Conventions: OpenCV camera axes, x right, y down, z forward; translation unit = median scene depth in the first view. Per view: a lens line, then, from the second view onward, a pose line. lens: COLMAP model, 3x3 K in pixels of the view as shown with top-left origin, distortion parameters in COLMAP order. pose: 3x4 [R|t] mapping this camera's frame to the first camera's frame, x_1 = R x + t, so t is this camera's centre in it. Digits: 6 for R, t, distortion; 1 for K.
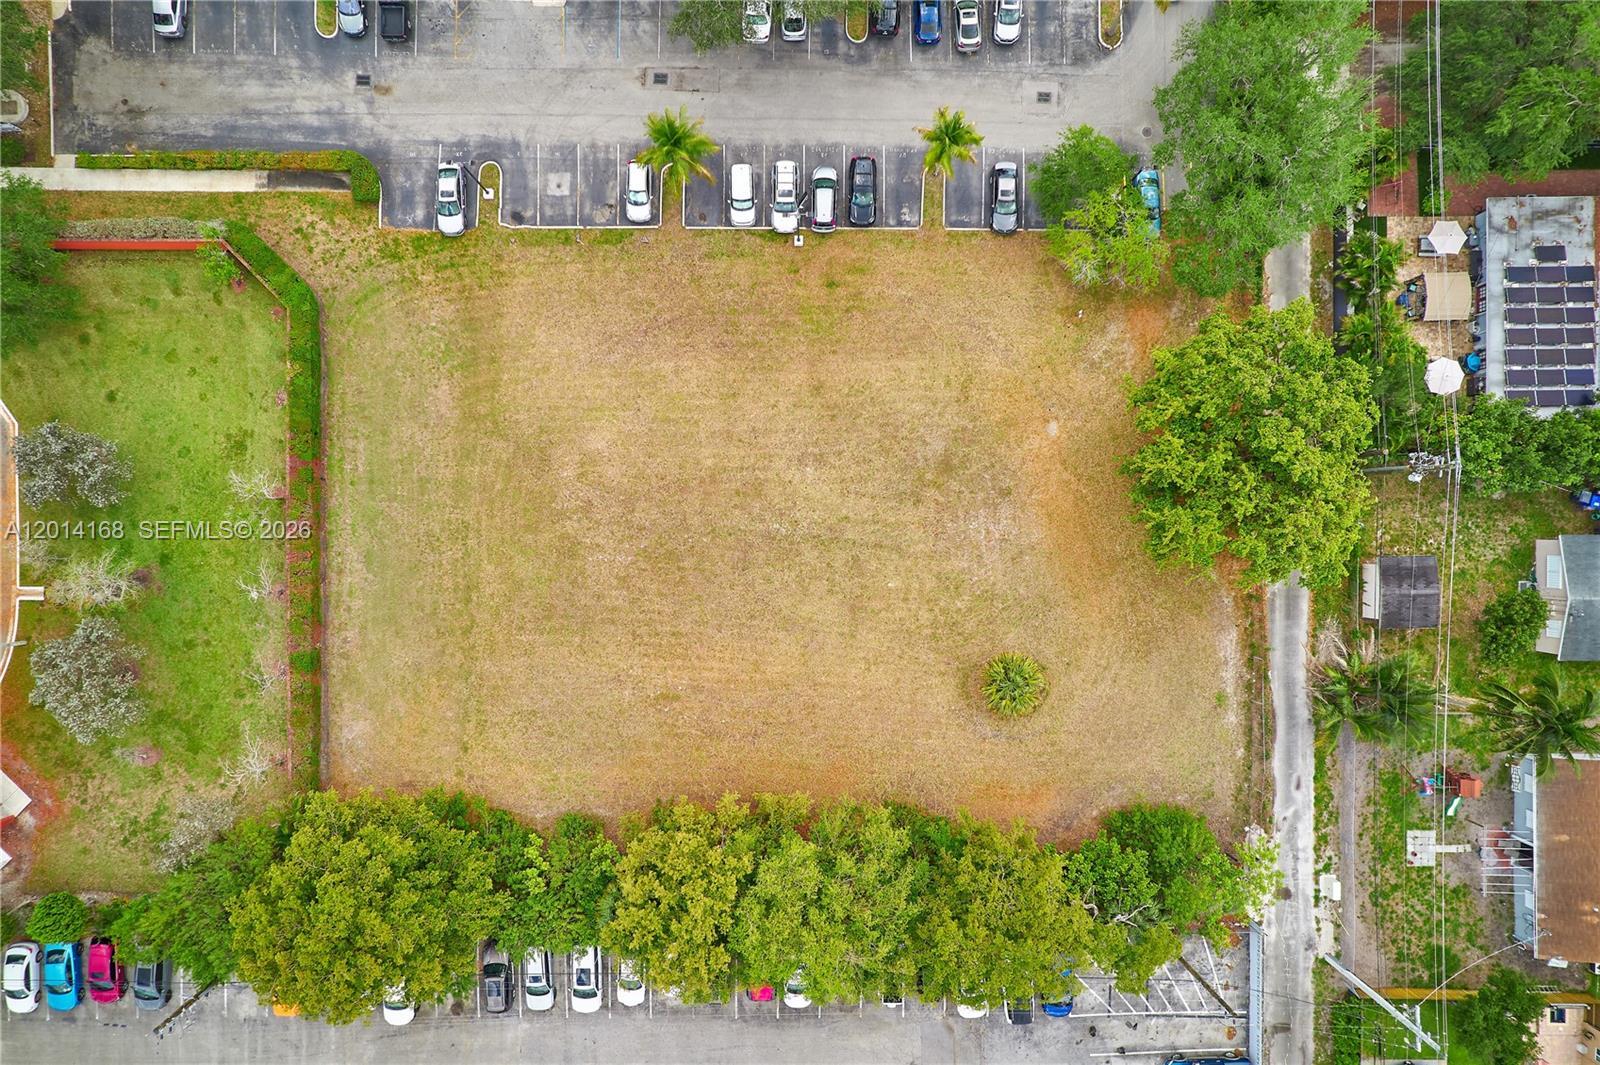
lens RADIAL K [[1019.2, 0, 798.2], [0, 1019.2, 538.8], [0, 0, 1]] dist [-0.090945, 0.091377]
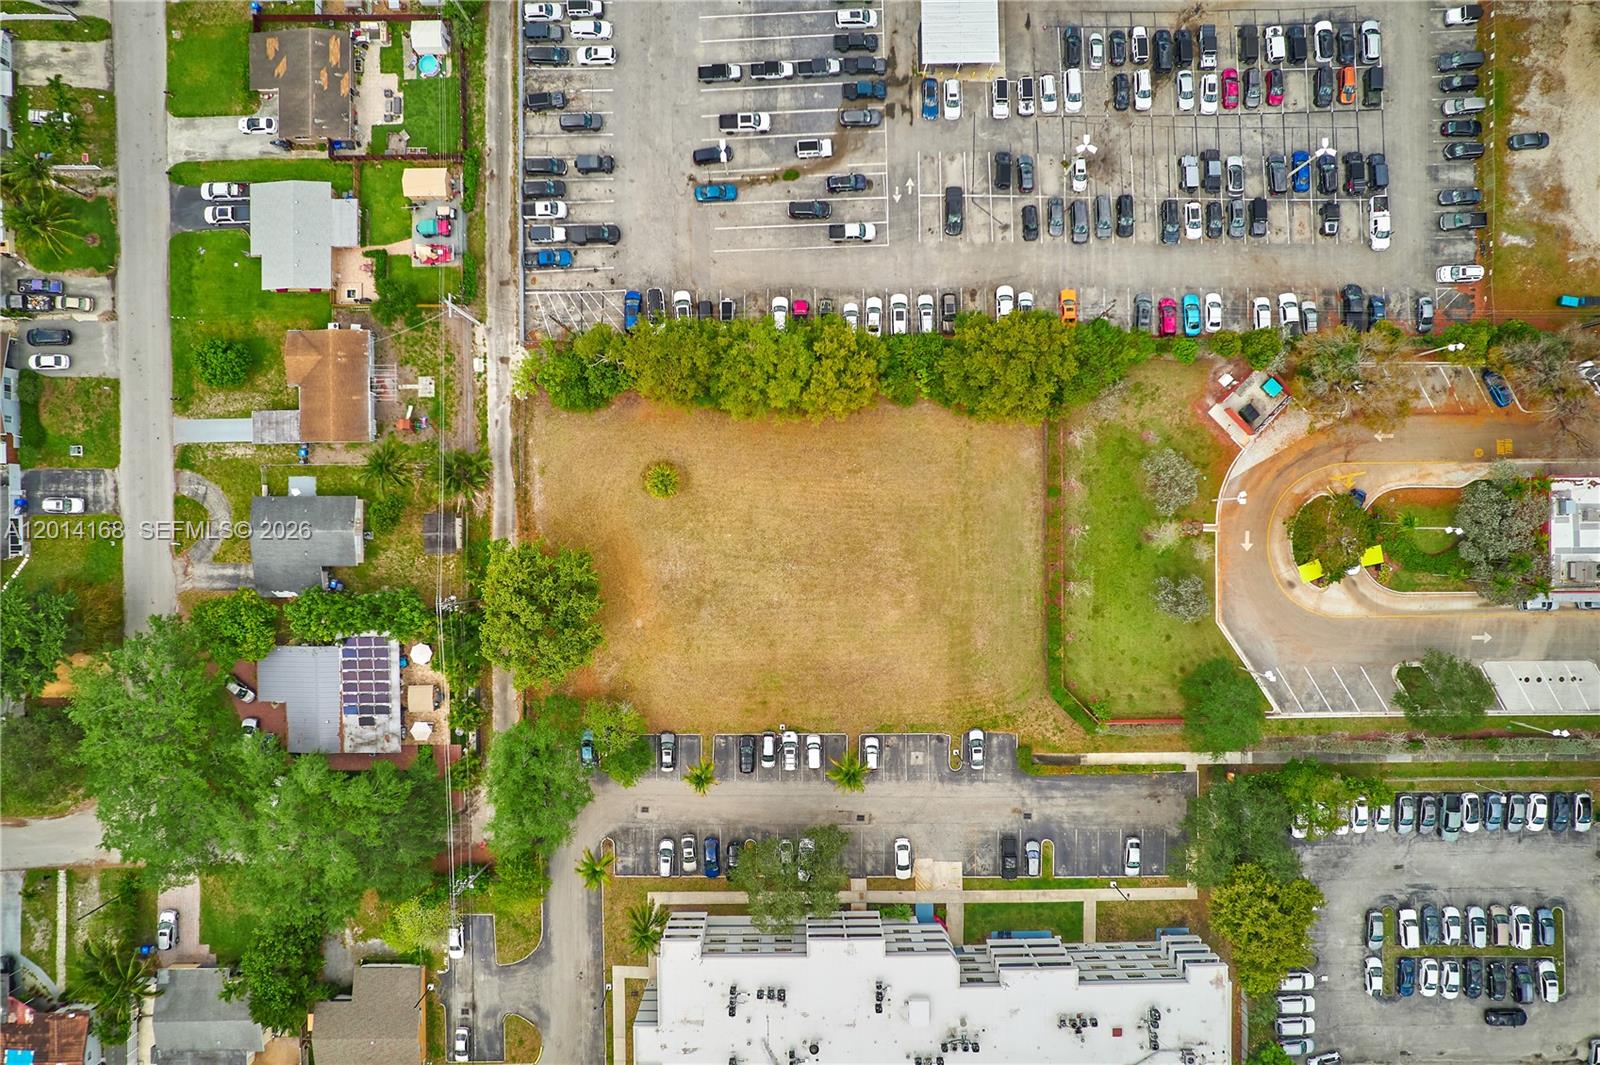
lens RADIAL K [[1019.2, 0, 798.2], [0, 1019.2, 538.8], [0, 0, 1]] dist [-0.090945, 0.091377]
pose [[-0.999976, 0.006463, -0.002672, -0.024810], [-0.006422, -0.999868, -0.014947, 0.066158], [-0.002768, -0.014929, 0.999885, -0.801531]]
